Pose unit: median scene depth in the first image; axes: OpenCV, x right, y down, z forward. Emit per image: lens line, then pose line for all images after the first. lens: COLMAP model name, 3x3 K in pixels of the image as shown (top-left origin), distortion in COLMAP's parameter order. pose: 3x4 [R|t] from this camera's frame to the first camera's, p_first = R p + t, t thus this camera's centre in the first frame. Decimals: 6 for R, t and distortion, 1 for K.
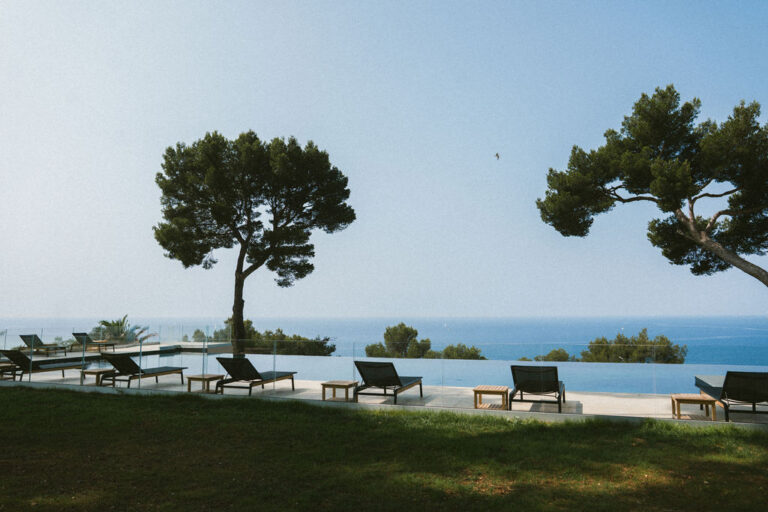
lens RADIAL K [[533.1, 0, 384.0], [0, 533.1, 256.0], [0, 0, 1]] dist [-0.038738, 0.002199]
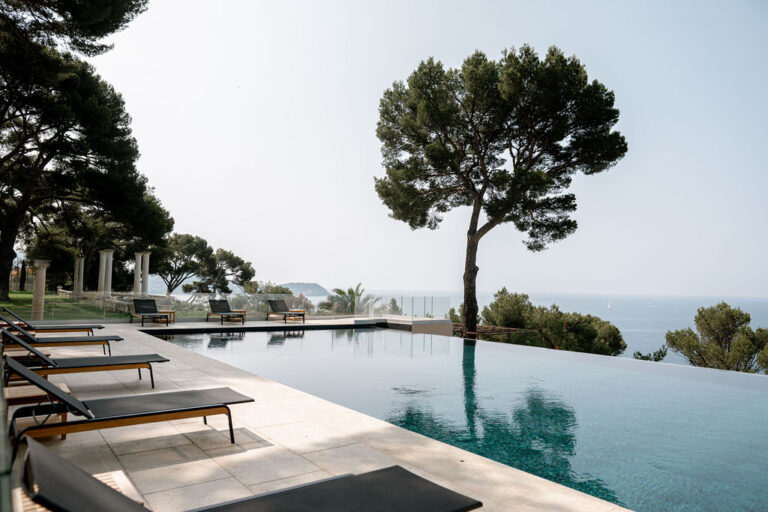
lens RADIAL K [[533.1, 0, 384.0], [0, 533.1, 256.0], [0, 0, 1]] dist [-0.038738, 0.002199]
pose [[0.834798, -0.010558, -0.550455, 0.058693], [0.036240, 0.998702, 0.035804, 0.031633], [0.549362, -0.049838, 0.834097, 0.246184]]
